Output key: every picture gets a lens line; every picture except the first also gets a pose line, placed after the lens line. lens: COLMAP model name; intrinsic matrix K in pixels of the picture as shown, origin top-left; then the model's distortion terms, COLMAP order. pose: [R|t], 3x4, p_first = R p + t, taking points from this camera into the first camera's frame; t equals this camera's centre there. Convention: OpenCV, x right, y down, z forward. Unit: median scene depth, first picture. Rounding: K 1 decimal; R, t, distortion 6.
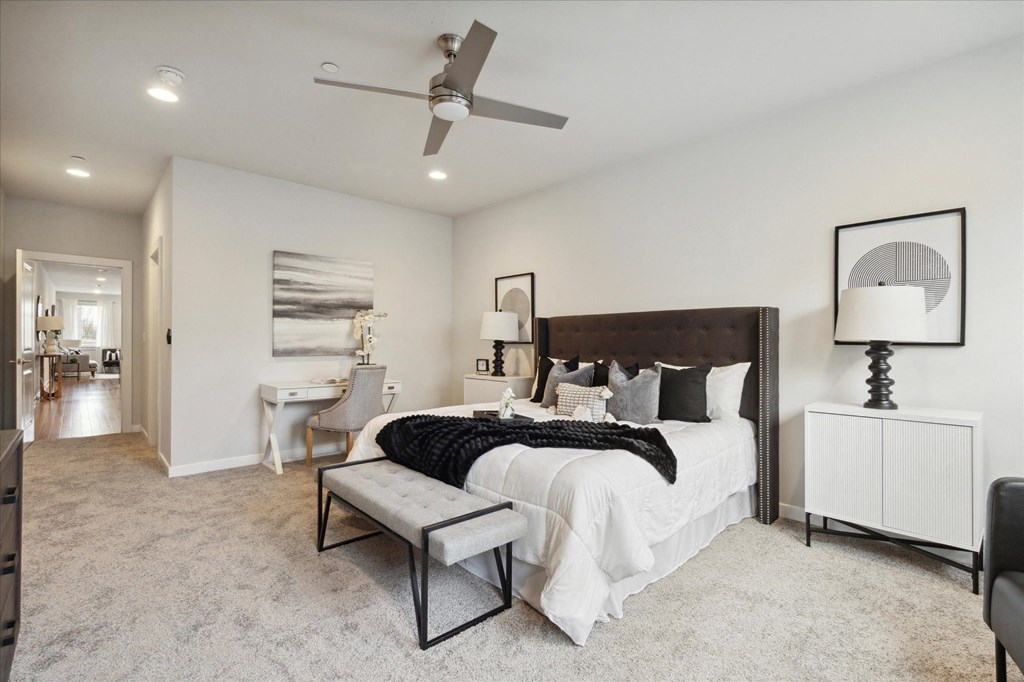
lens RADIAL K [[472.5, 0, 506.8], [0, 472.5, 341.4], [0, 0, 1]] dist [0.000084, -0.000133]
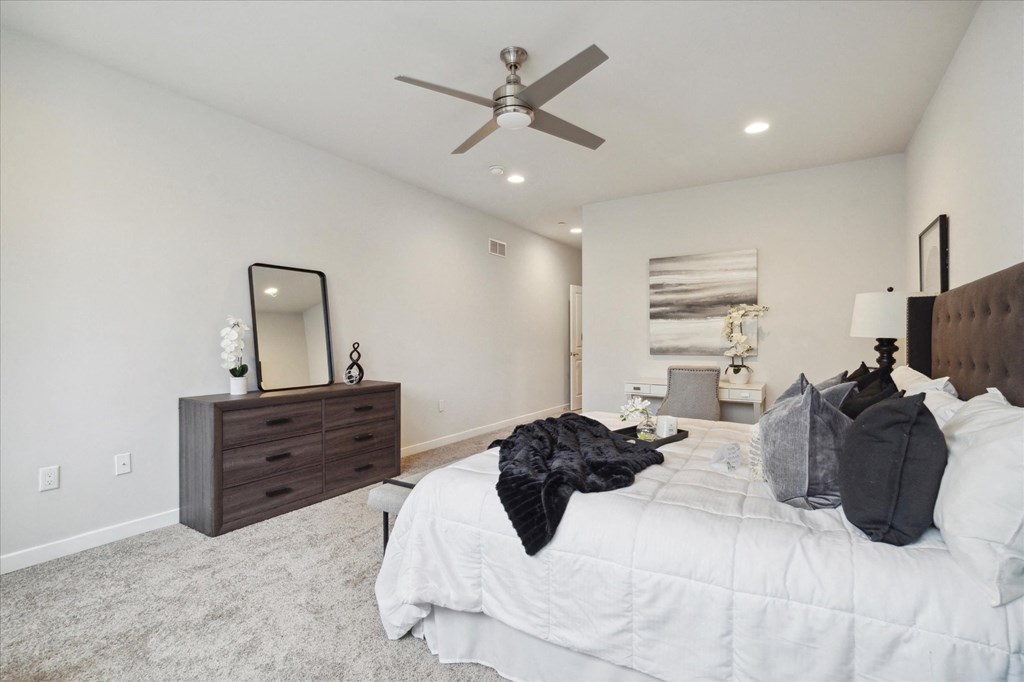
lens RADIAL K [[472.5, 0, 520.4], [0, 472.5, 338.4], [0, 0, 1]] dist [0.000084, -0.000133]
pose [[0.272616, -0.008599, -0.962084, 0.461599], [0.001398, 0.999963, -0.008541, 0.003015], [0.962122, 0.000983, 0.272618, 0.379974]]
